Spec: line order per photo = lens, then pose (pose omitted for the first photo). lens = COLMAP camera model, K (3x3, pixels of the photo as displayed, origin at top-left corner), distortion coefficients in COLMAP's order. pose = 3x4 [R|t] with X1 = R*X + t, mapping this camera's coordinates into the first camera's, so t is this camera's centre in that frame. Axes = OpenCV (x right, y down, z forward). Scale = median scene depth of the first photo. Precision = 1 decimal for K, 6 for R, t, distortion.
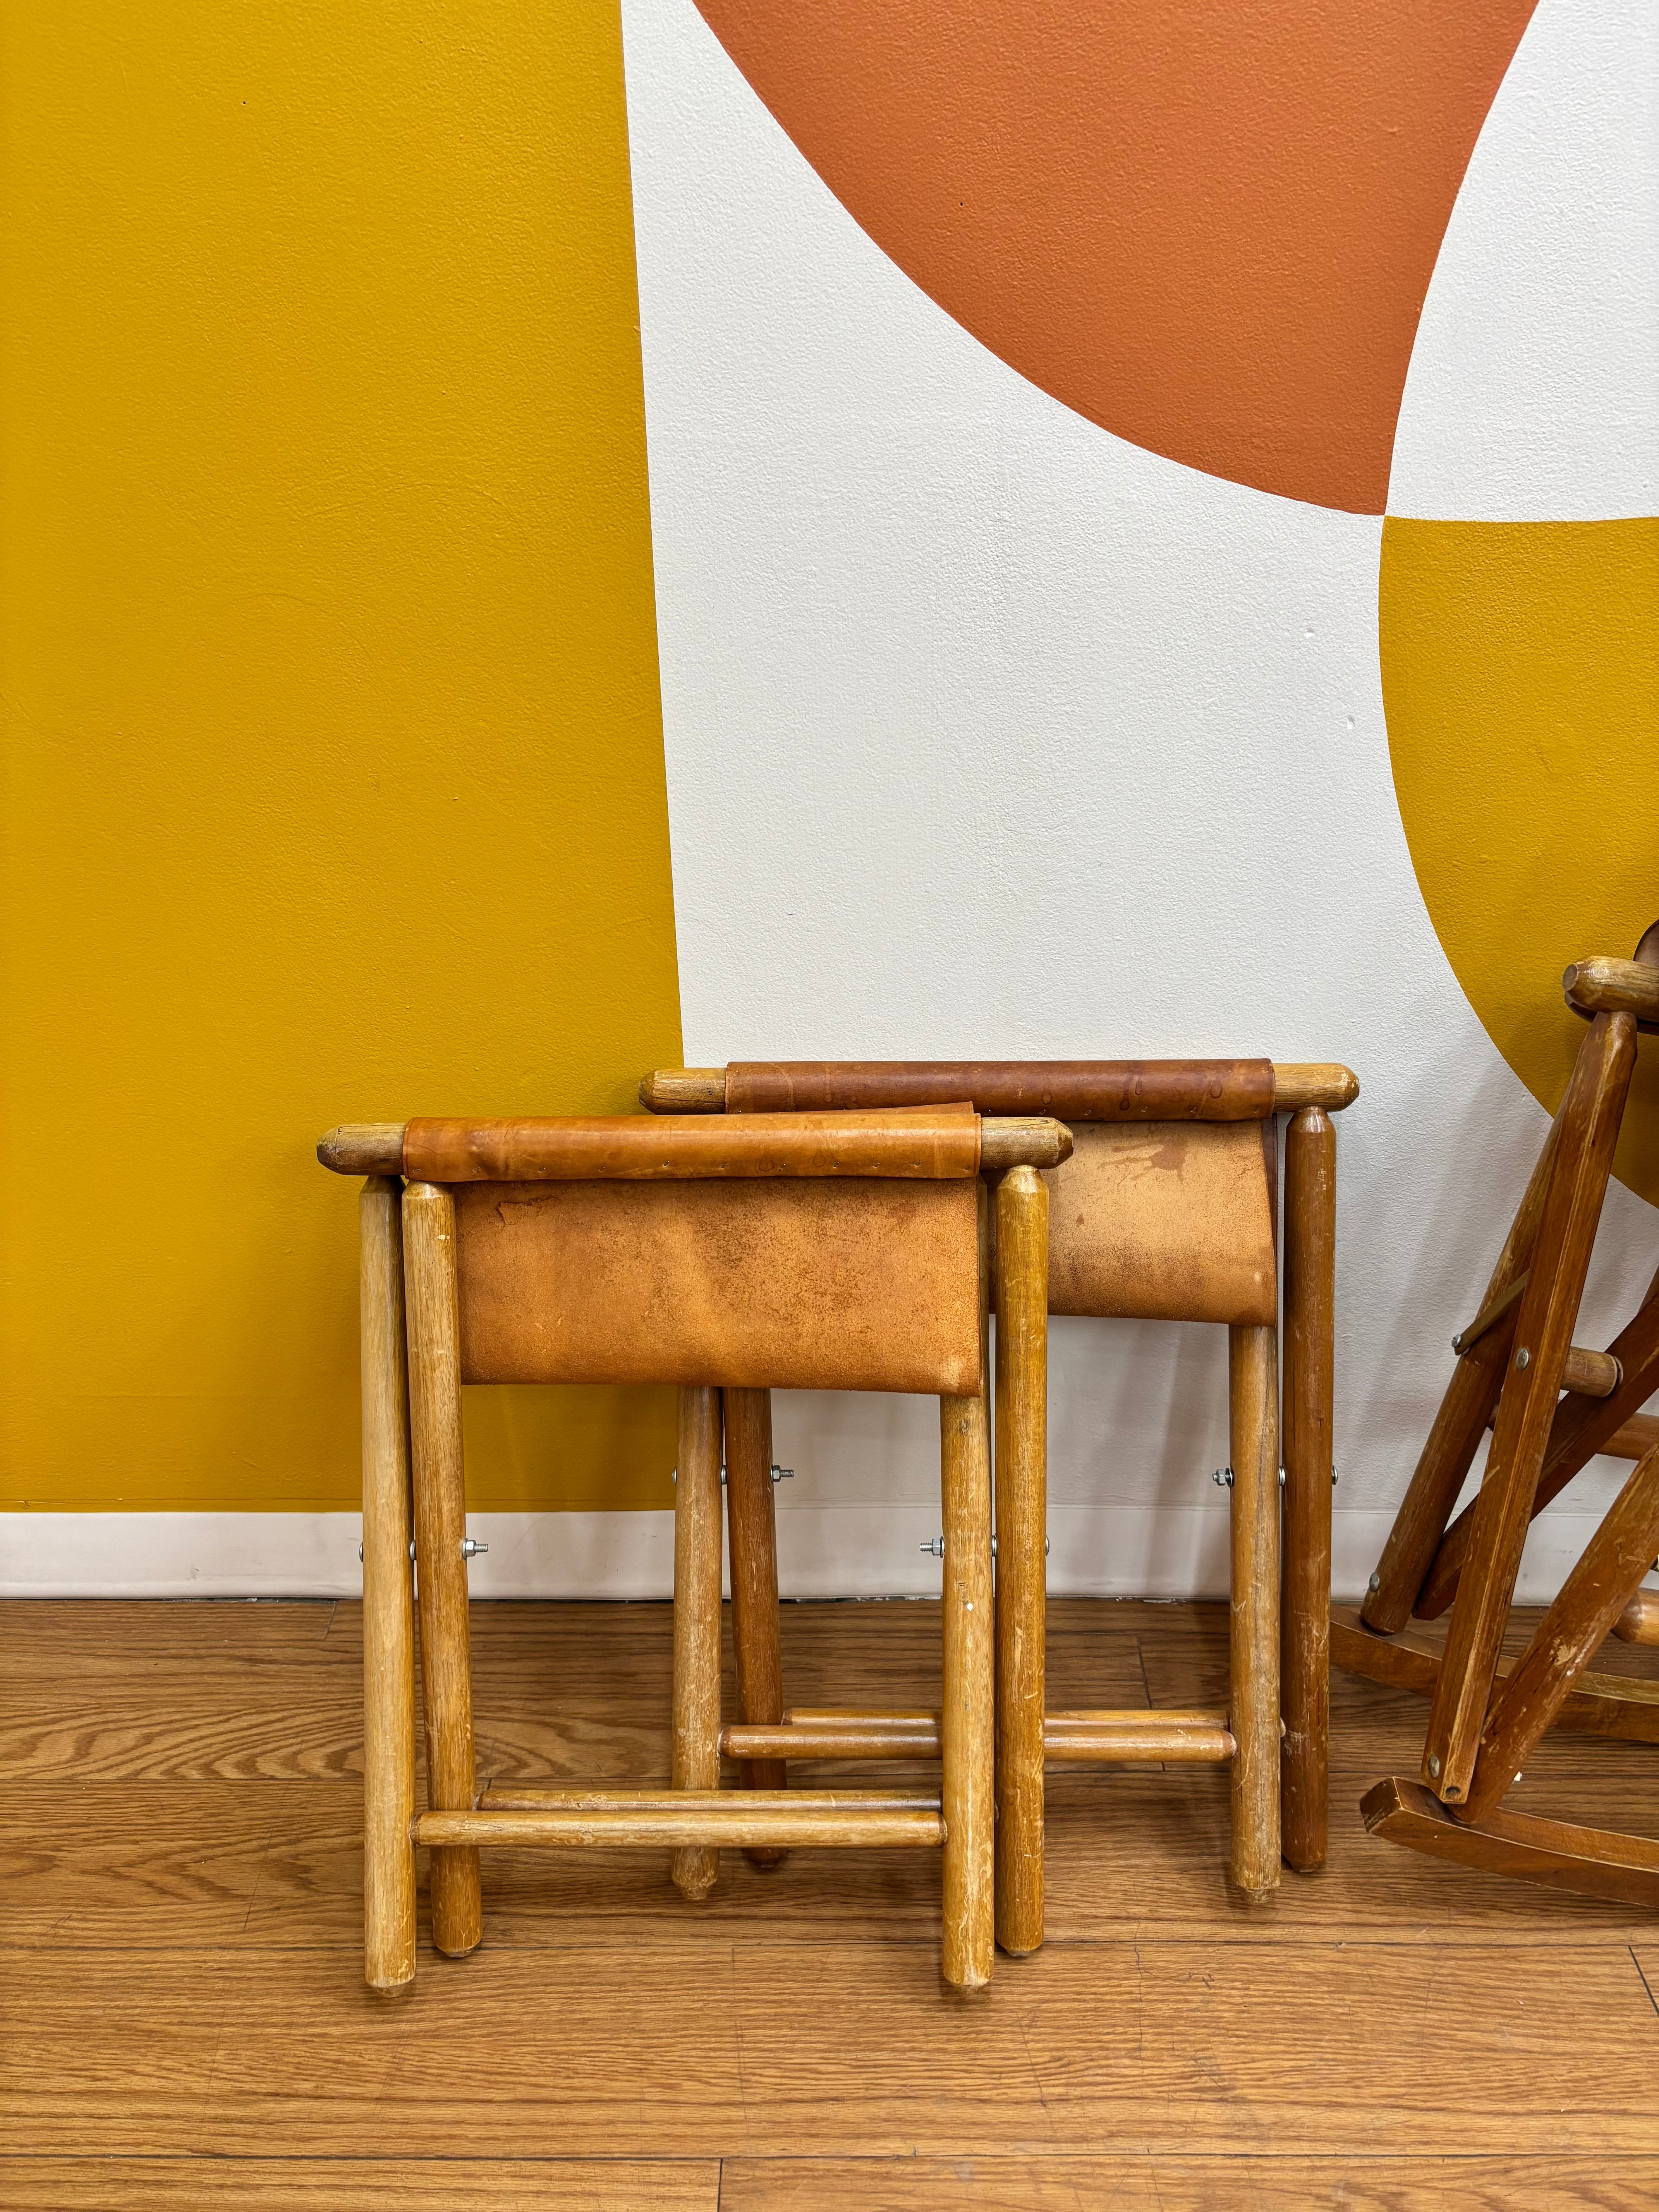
lens RADIAL K [[1680.3, 0, 836.1], [0, 1680.3, 1096.6], [0, 0, 1]] dist [0.073268, -0.083583]
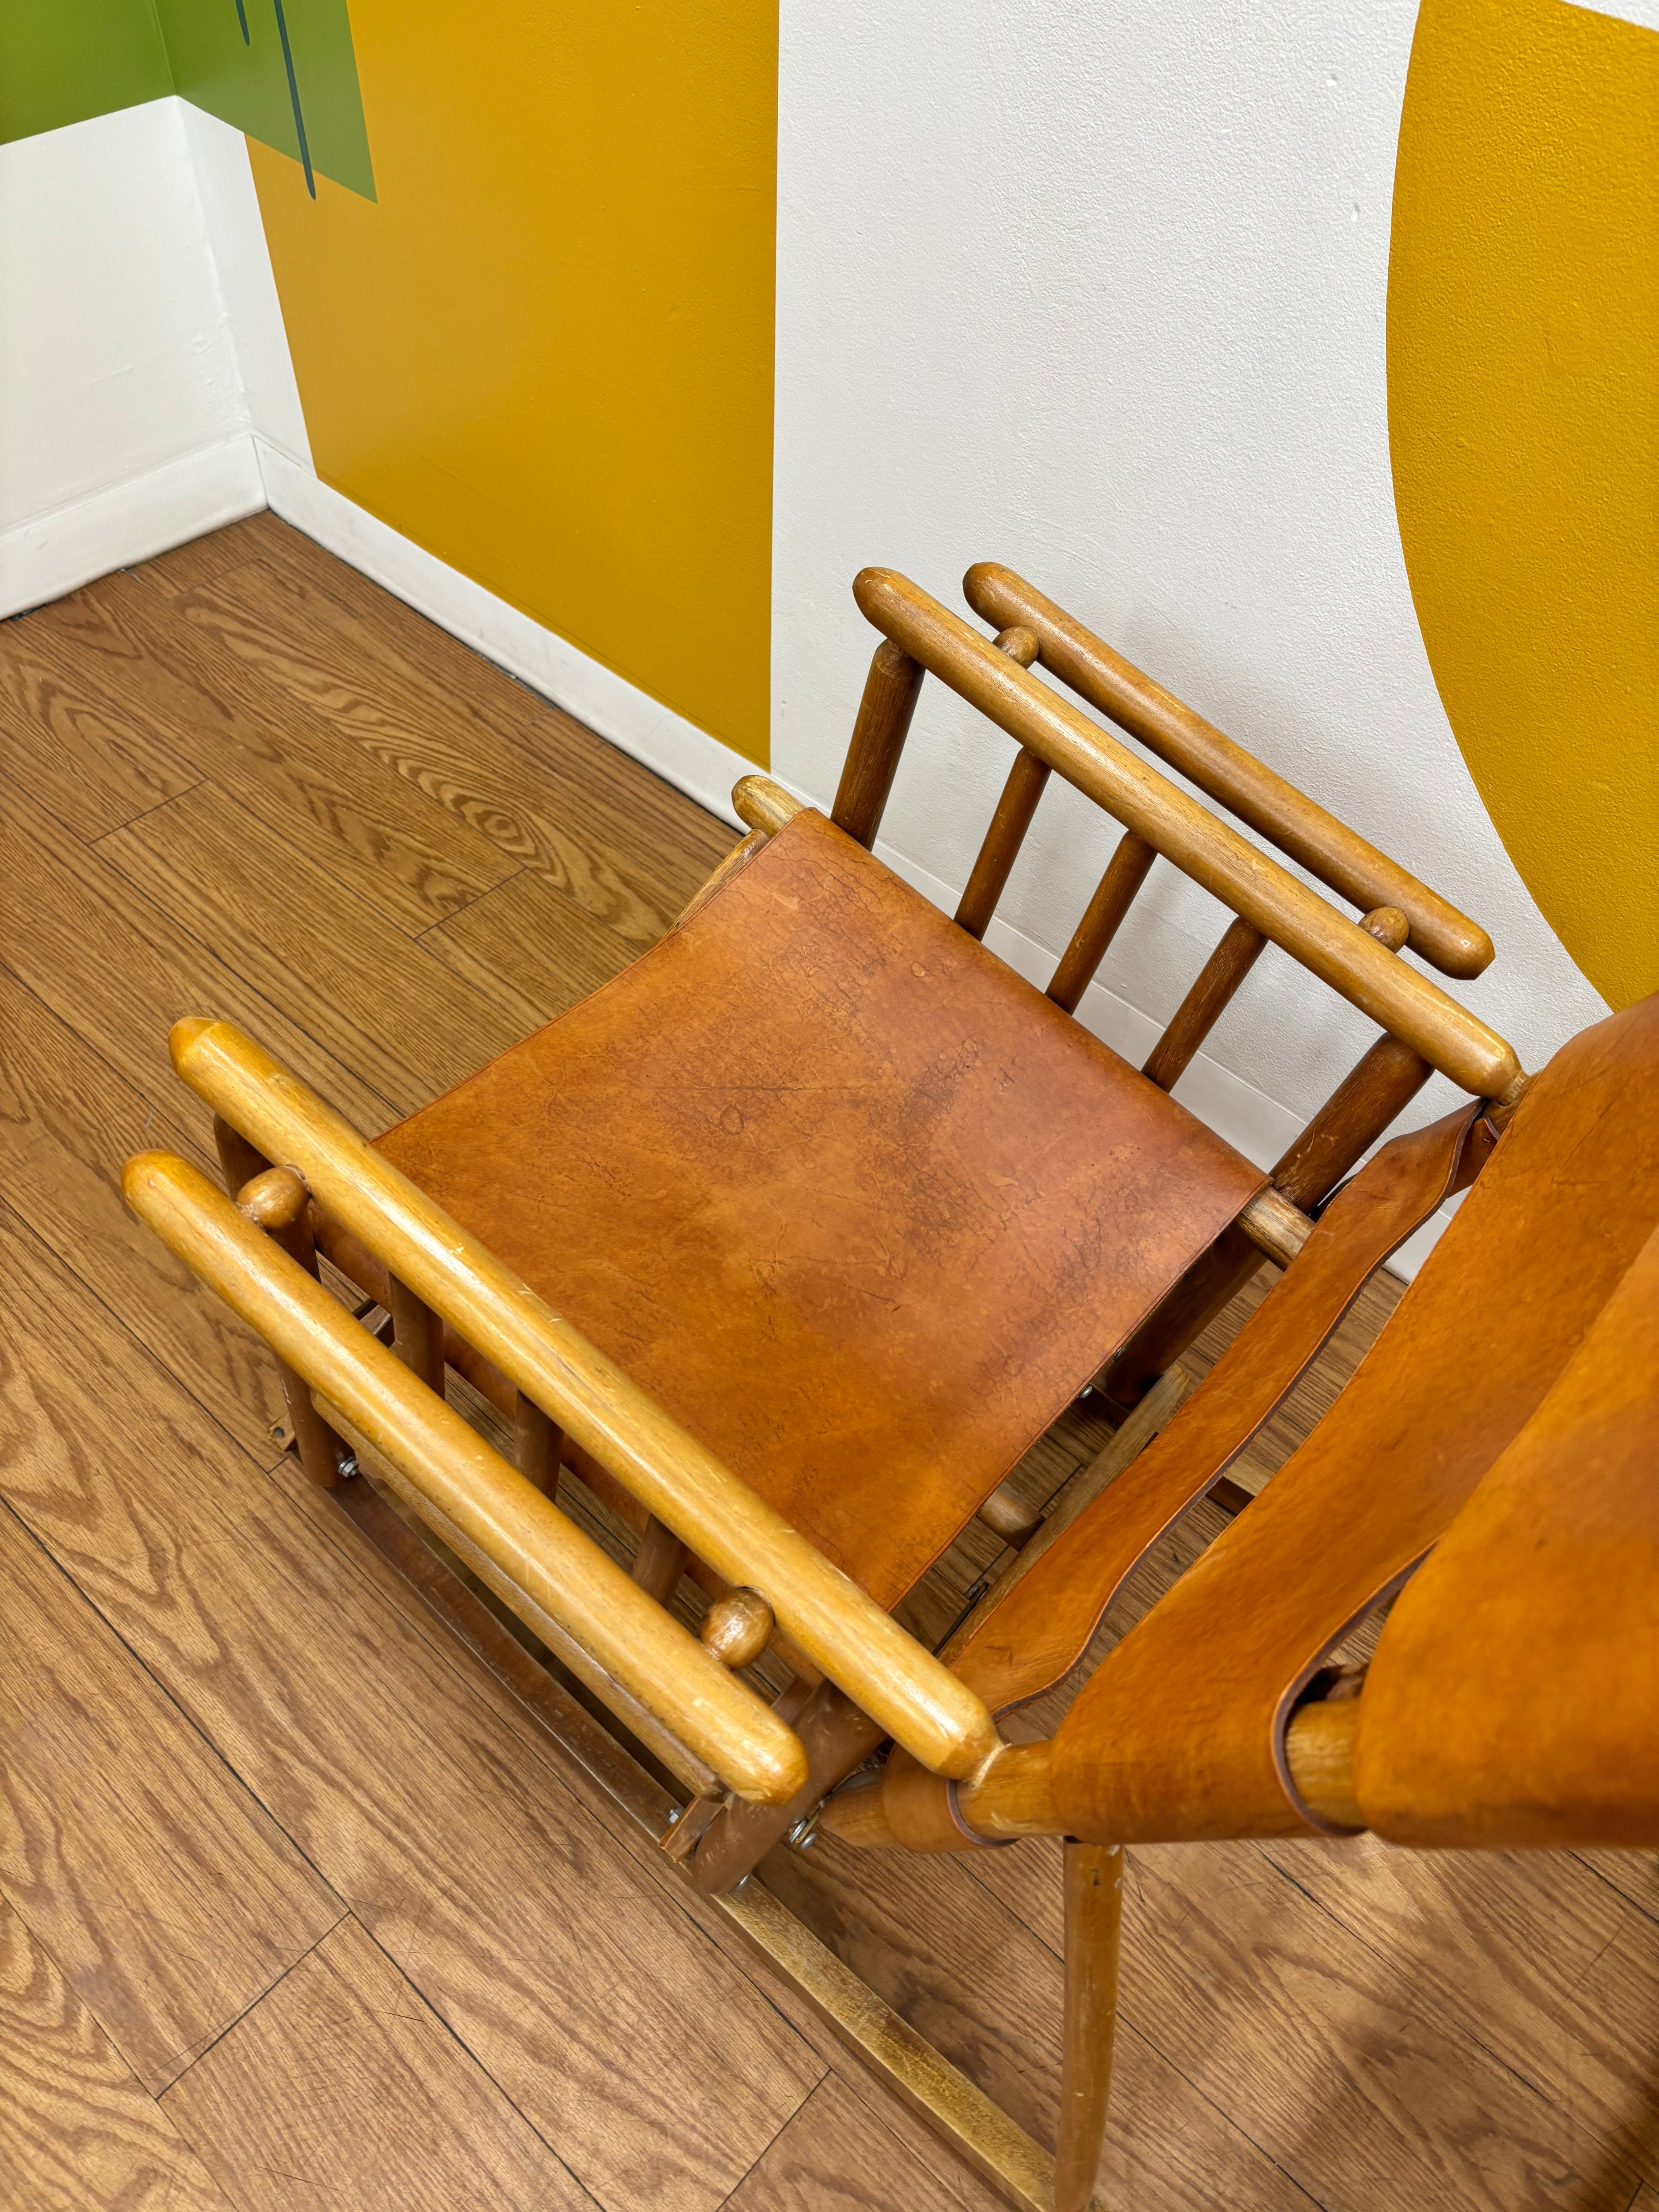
lens RADIAL K [[1680.3, 0, 836.1], [0, 1680.3, 1096.6], [0, 0, 1]] dist [0.073268, -0.083583]
pose [[0.741231, 0.540326, -0.398277, 0.629708], [-0.337863, 0.813015, 0.474189, -0.163581], [0.580022, -0.216920, 0.785188, 0.083075]]
